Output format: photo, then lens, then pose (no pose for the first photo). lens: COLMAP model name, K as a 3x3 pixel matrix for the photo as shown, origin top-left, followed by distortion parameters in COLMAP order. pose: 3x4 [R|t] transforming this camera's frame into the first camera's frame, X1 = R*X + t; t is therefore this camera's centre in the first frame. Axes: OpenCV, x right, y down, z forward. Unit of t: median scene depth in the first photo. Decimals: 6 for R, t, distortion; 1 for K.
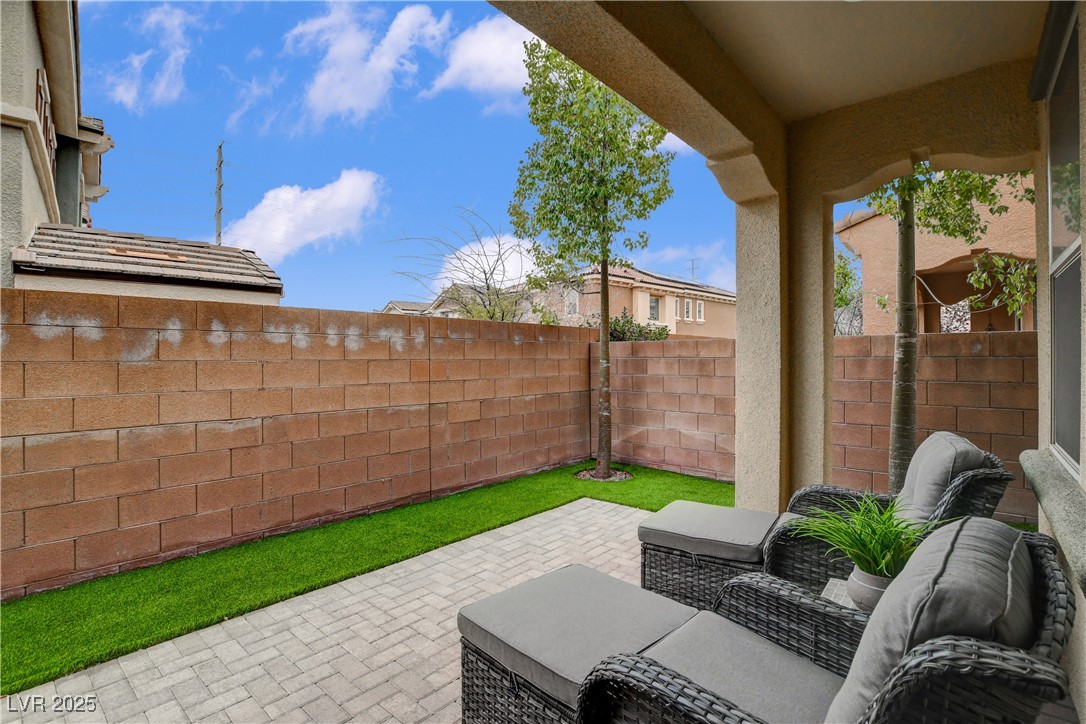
lens RADIAL K [[504.0, 0, 549.1], [0, 504.0, 356.8], [0, 0, 1]] dist [-0.029731, 0.000011]
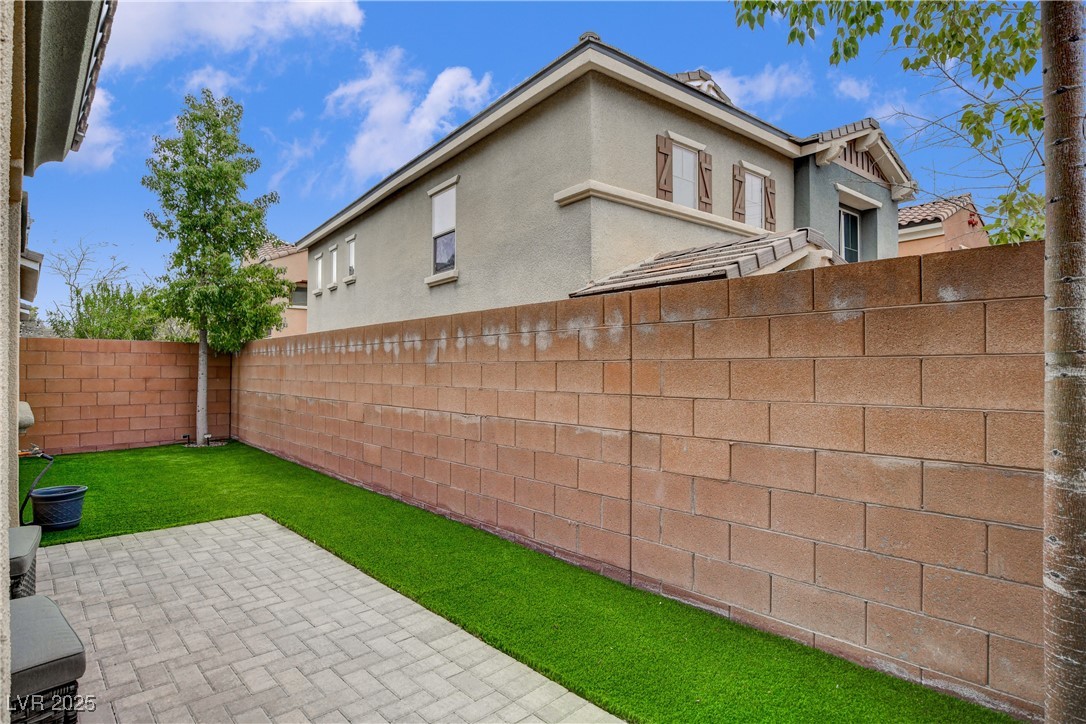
lens RADIAL K [[565.6, 0, 543.0], [0, 565.6, 362.0], [0, 0, 1]] dist [-0.023522, 0.000750]
pose [[-0.101973, -0.012807, -0.994705, 0.527482], [-0.000231, 0.999917, -0.012850, 0.018922], [0.994787, -0.001080, -0.101968, 1.073638]]
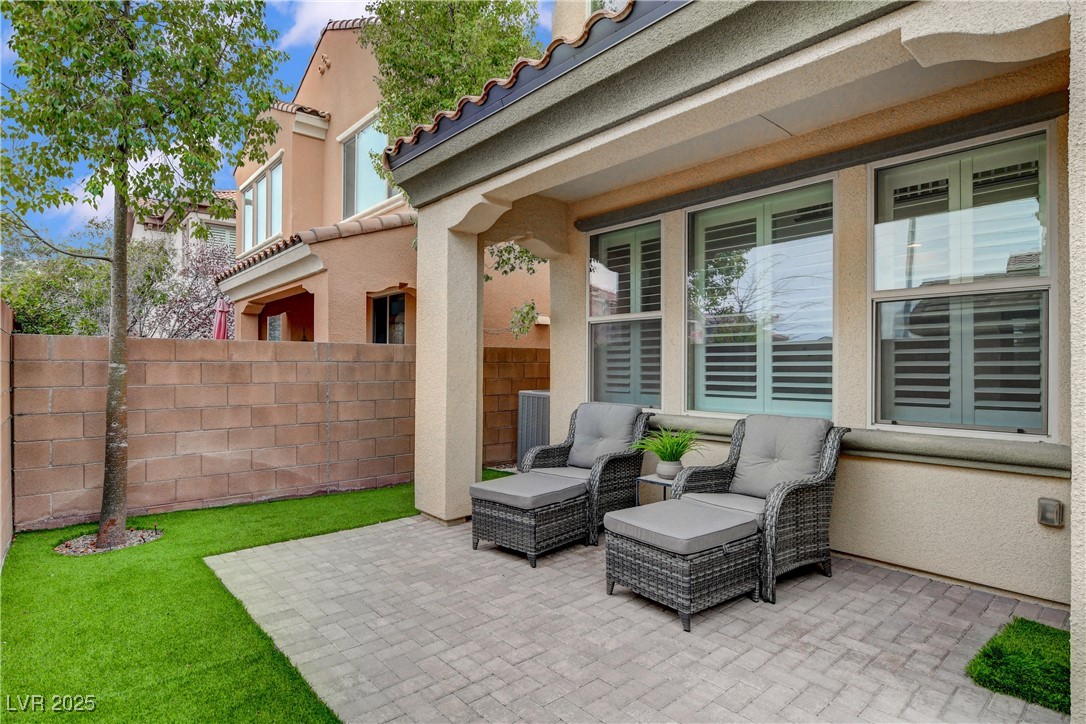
lens RADIAL K [[565.6, 0, 543.0], [0, 565.6, 362.0], [0, 0, 1]] dist [-0.023522, 0.000750]
pose [[0.138045, 0.010260, 0.990373, -0.729957], [-0.003086, 0.999946, -0.009929, 0.013226], [-0.990421, -0.001686, 0.138070, 0.477497]]
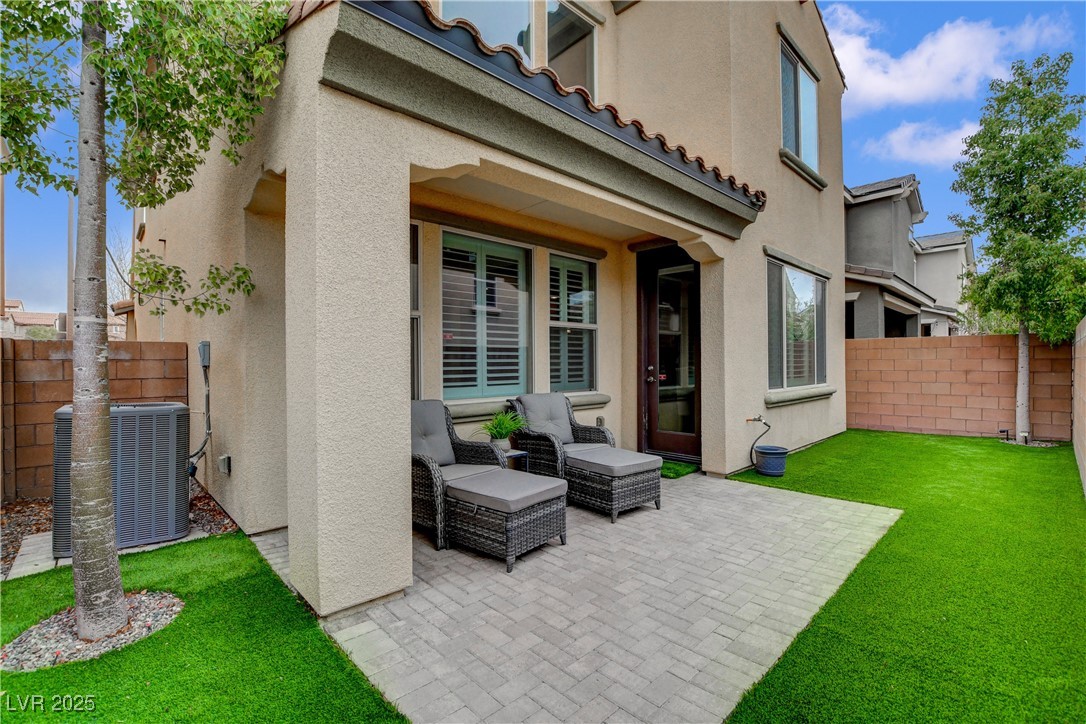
lens RADIAL K [[479.0, 0, 540.1], [0, 479.0, 363.8], [0, 0, 1]] dist [-0.027385, -0.000018]
pose [[-0.994211, 0.005735, 0.107293, 0.066702], [0.005857, 0.999983, 0.000826, 0.012807], [-0.107286, 0.001450, -0.994227, 1.403025]]
